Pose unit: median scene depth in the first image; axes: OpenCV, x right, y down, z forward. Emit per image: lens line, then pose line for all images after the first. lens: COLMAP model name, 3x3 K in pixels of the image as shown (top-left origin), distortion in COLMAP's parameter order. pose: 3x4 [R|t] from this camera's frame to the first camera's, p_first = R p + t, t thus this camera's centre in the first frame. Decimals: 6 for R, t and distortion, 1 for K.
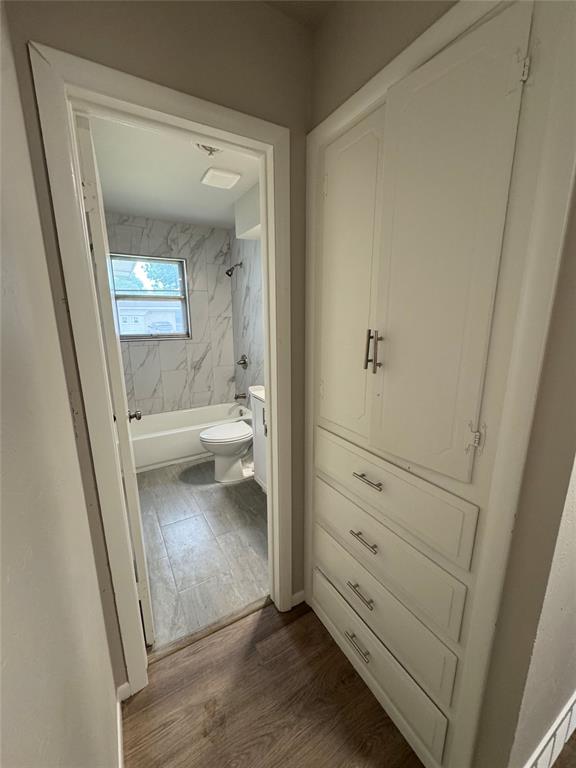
lens RADIAL K [[304.3, 0, 286.7], [0, 304.3, 383.2], [0, 0, 1]] dist [-0.001158, -0.000417]
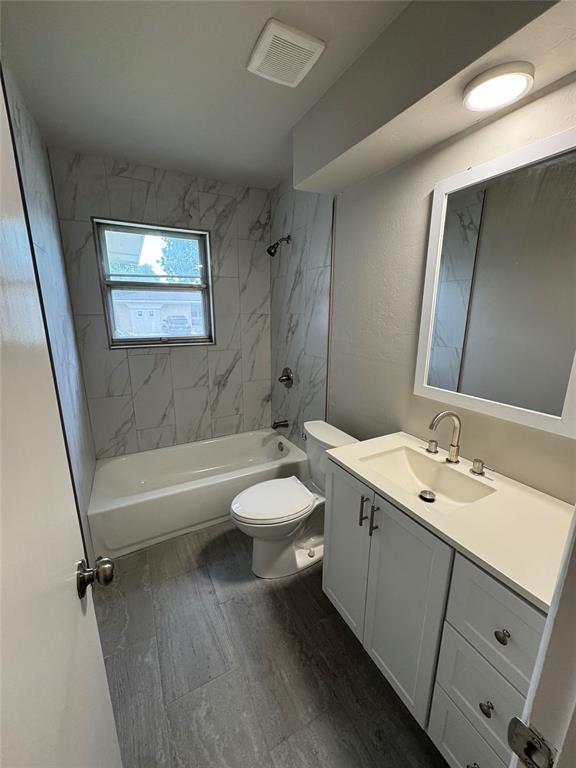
lens RADIAL K [[304.3, 0, 287.9], [0, 304.3, 383.2], [0, 0, 1]] dist [-0.001158, -0.000417]
pose [[0.999047, 0.019463, -0.039065, -0.117265], [-0.018797, 0.999673, 0.017338, -0.073103], [0.039390, -0.016588, 0.999086, 0.301208]]
